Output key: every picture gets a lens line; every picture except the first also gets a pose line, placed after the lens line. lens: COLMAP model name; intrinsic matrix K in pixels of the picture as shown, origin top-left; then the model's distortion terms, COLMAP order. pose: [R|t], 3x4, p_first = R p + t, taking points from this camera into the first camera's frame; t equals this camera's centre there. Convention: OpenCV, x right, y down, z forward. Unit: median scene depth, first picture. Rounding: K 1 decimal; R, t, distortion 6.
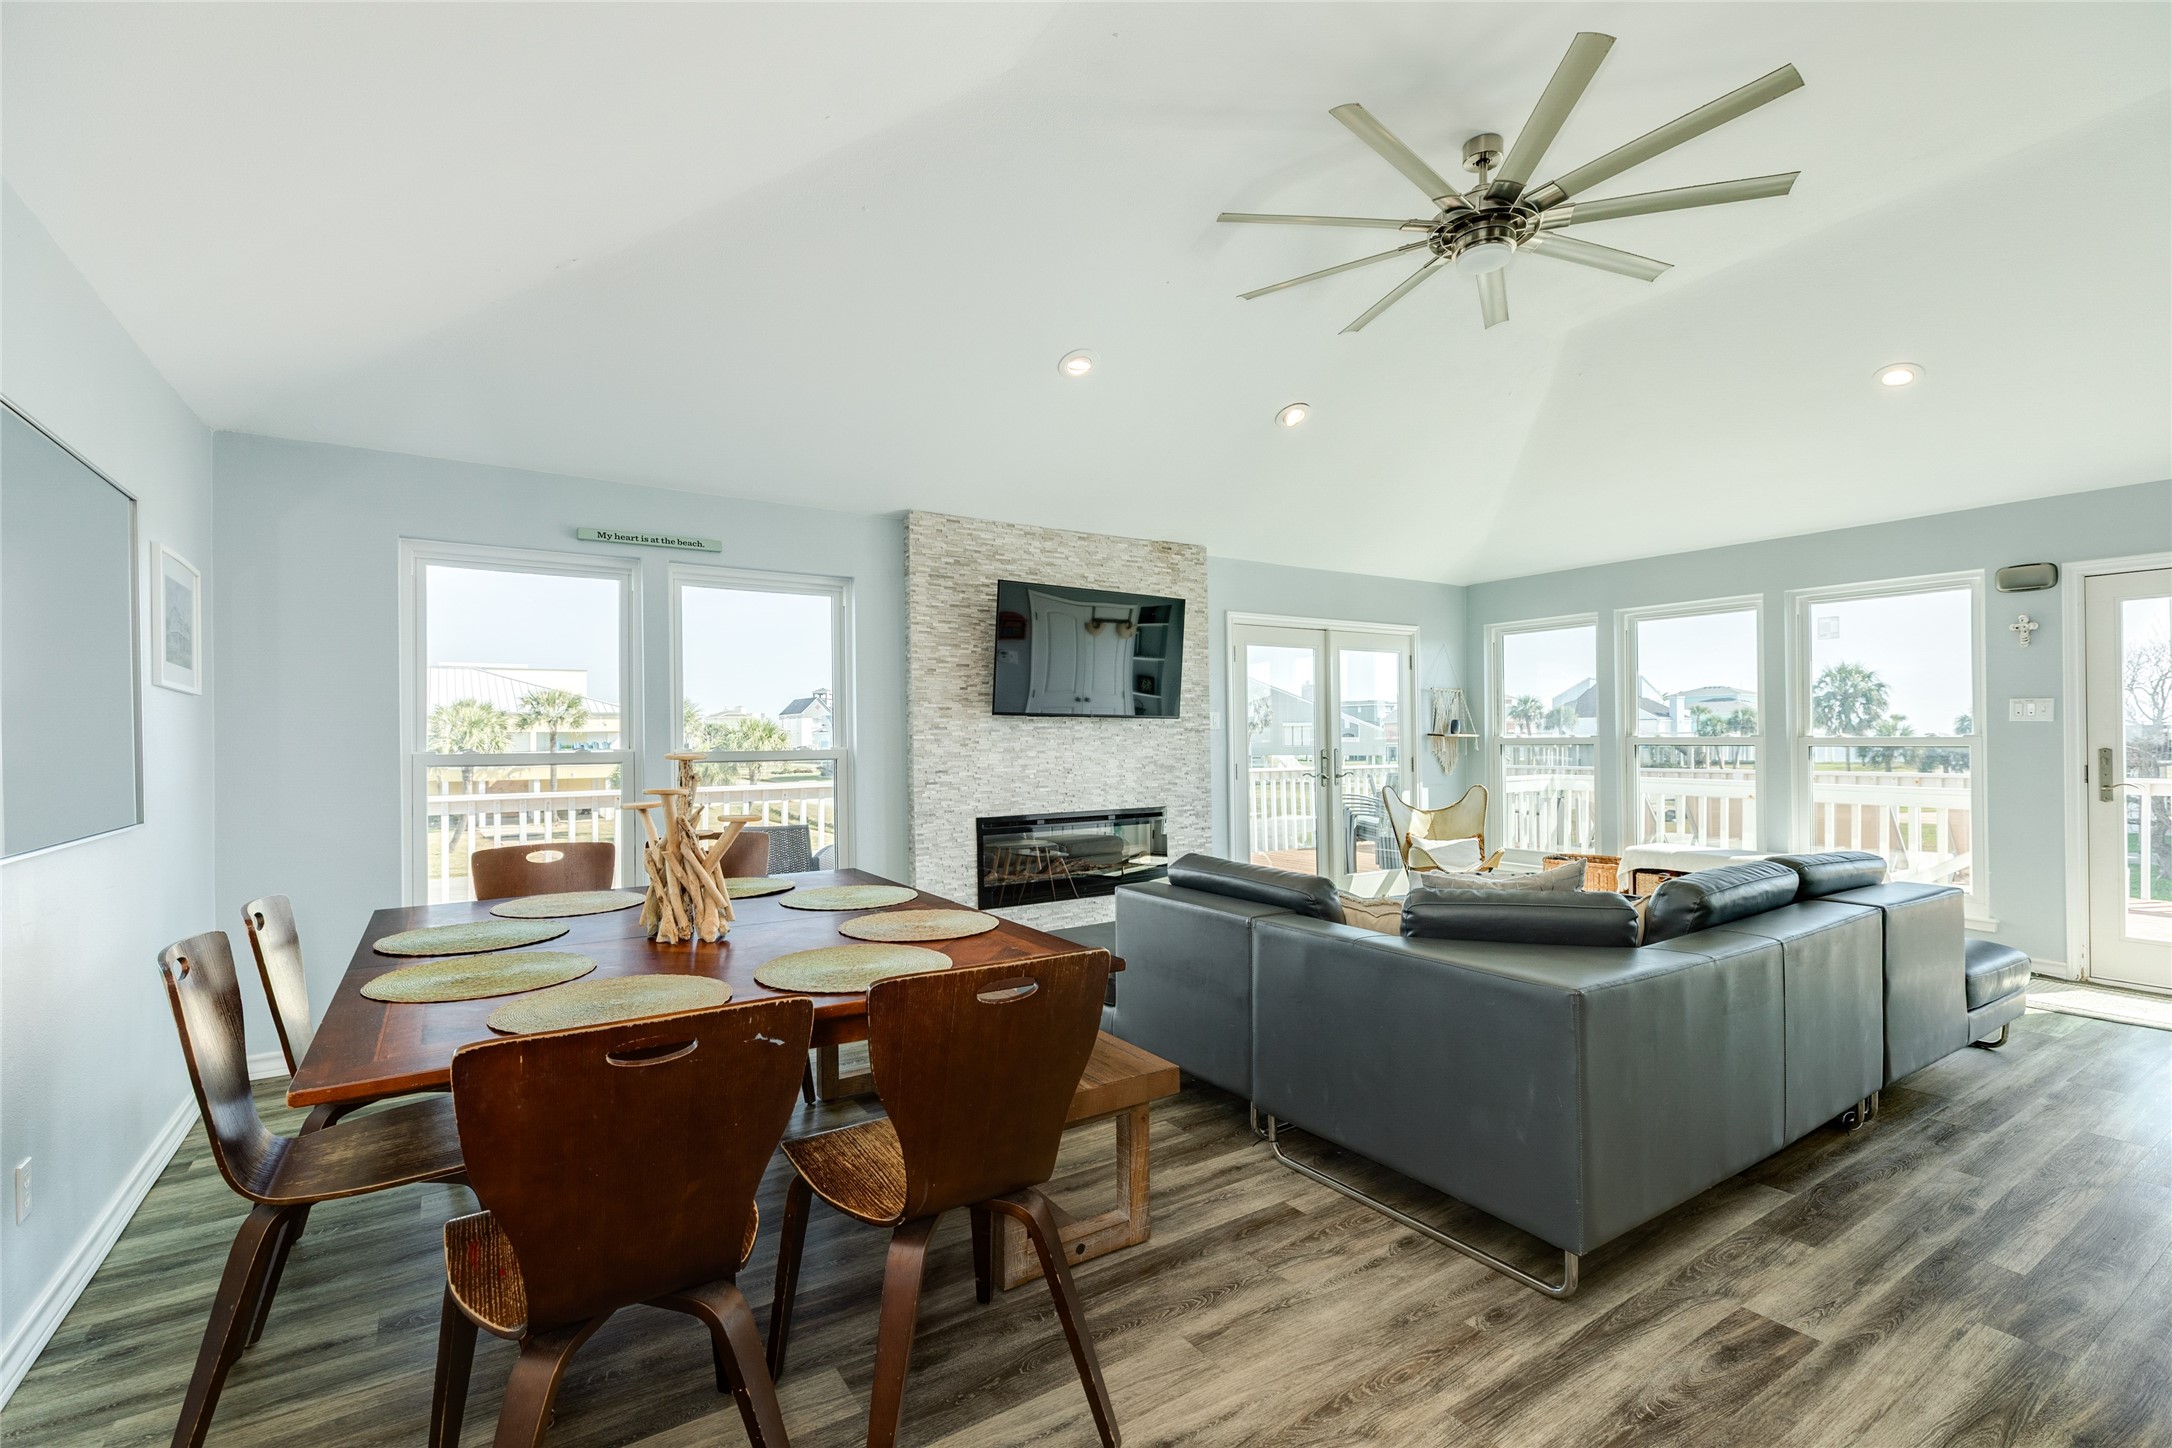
lens RADIAL K [[961.0, 0, 1084.8], [0, 961.0, 727.8], [0, 0, 1]] dist [0.007249, -0.000587]
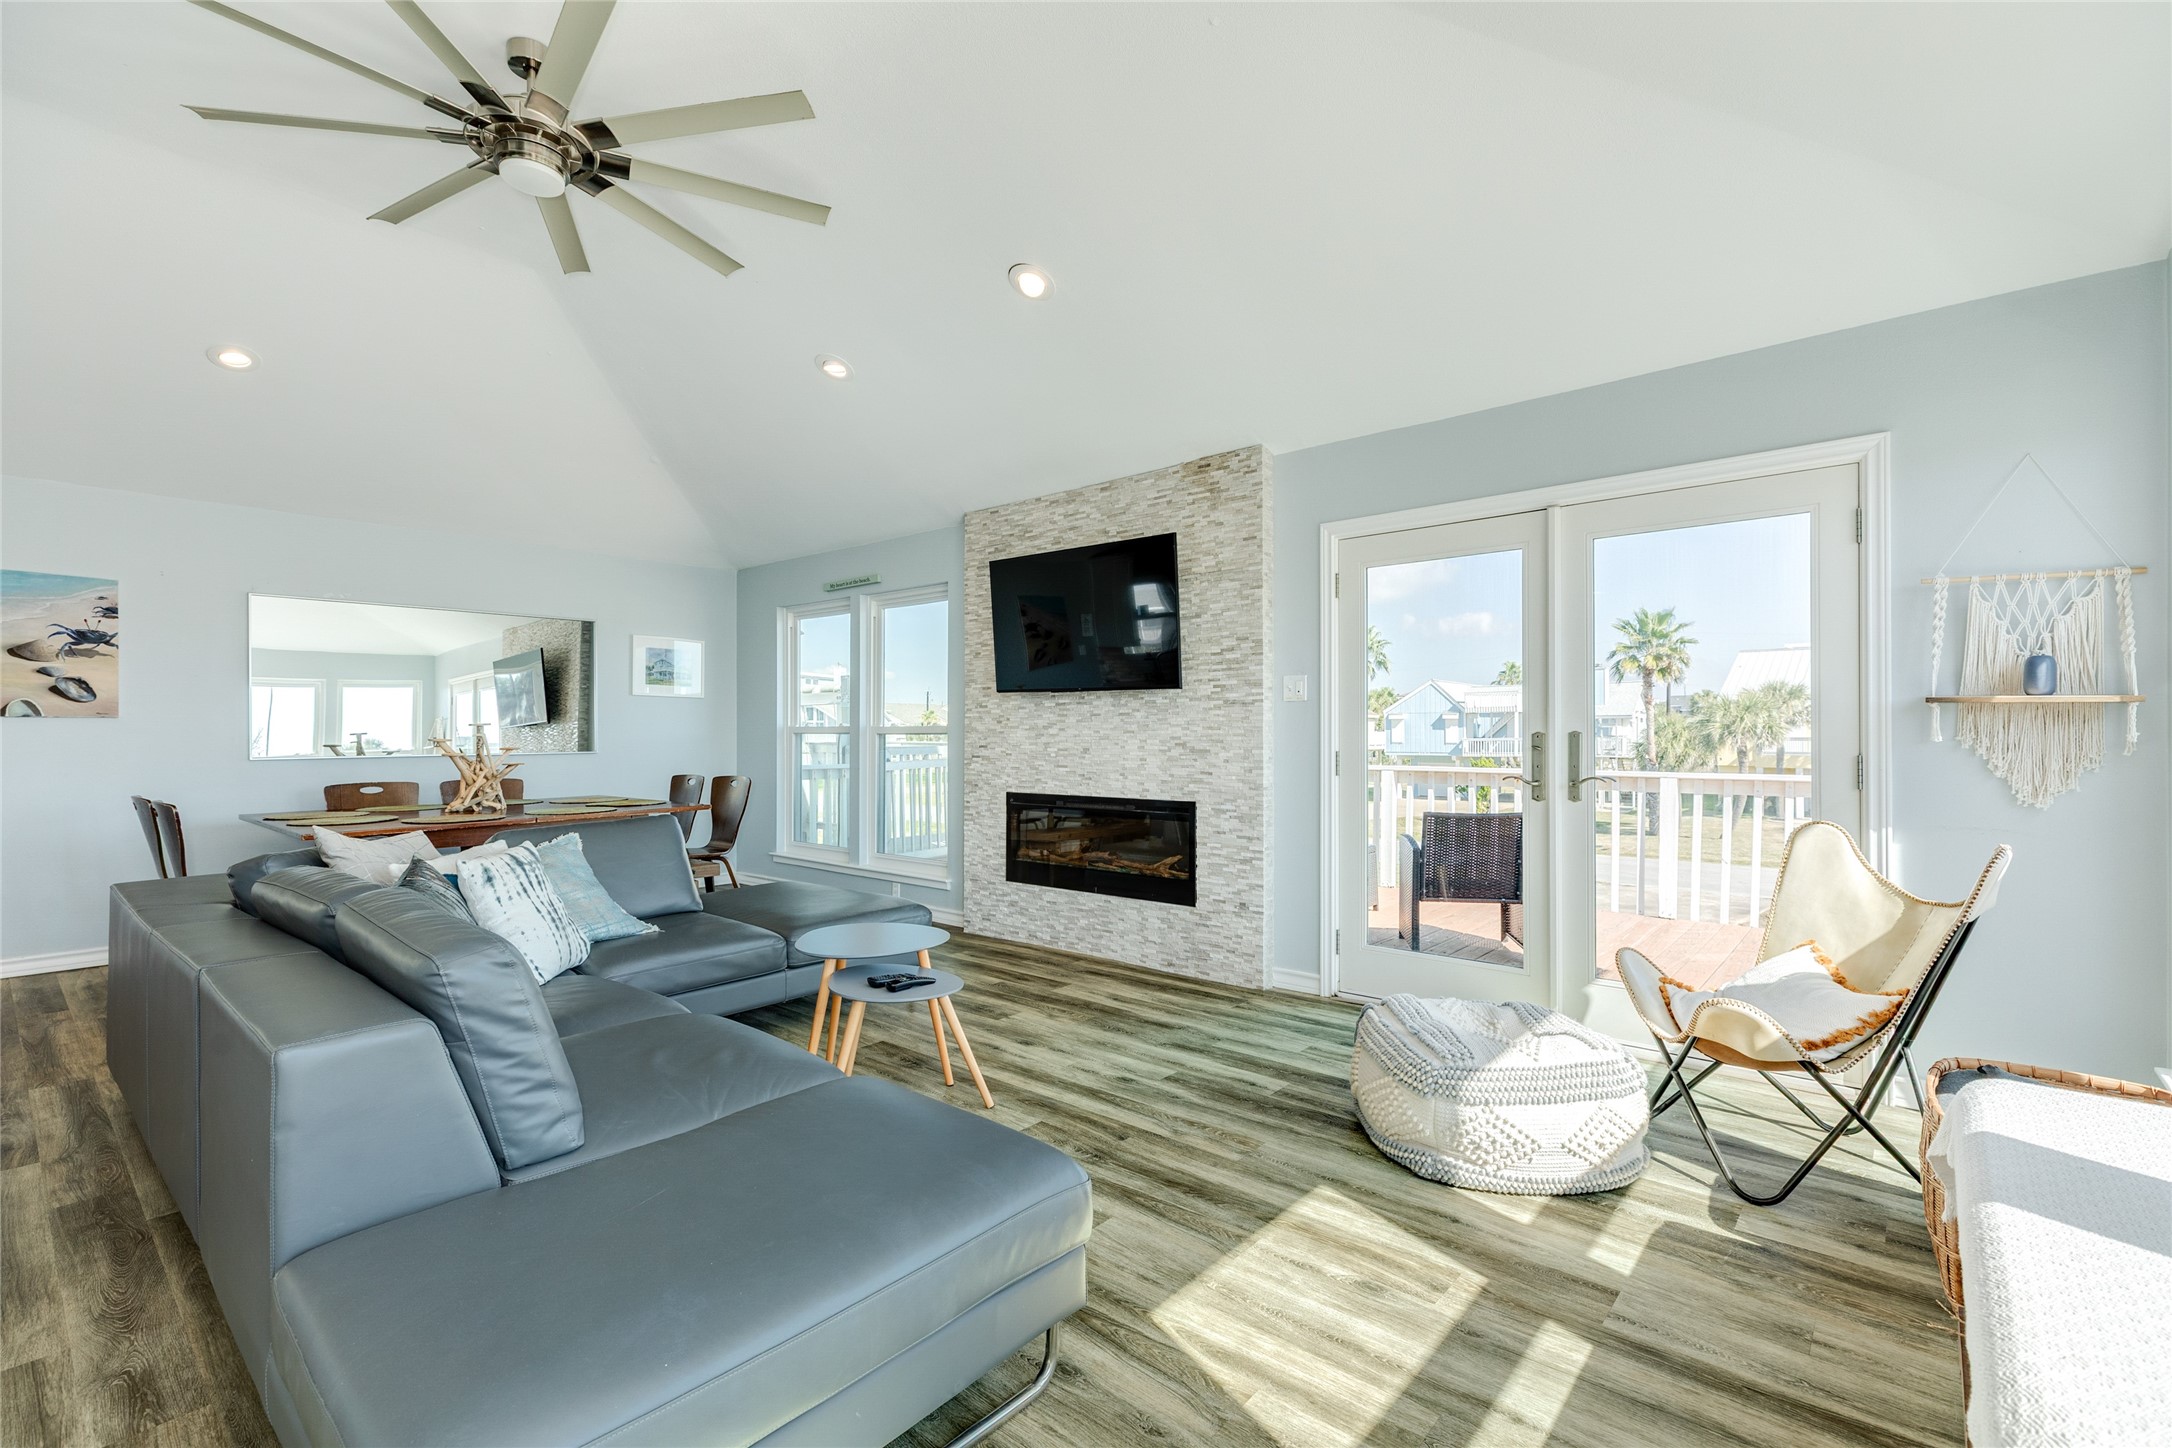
lens RADIAL K [[961.0, 0, 1080.4], [0, 961.0, 727.7], [0, 0, 1]] dist [0.007249, -0.000587]
pose [[0.274821, 0.004640, -0.961484, 0.868481], [0.010713, 0.999912, 0.007887, 0.015941], [0.961436, -0.012468, 0.274747, 0.754010]]
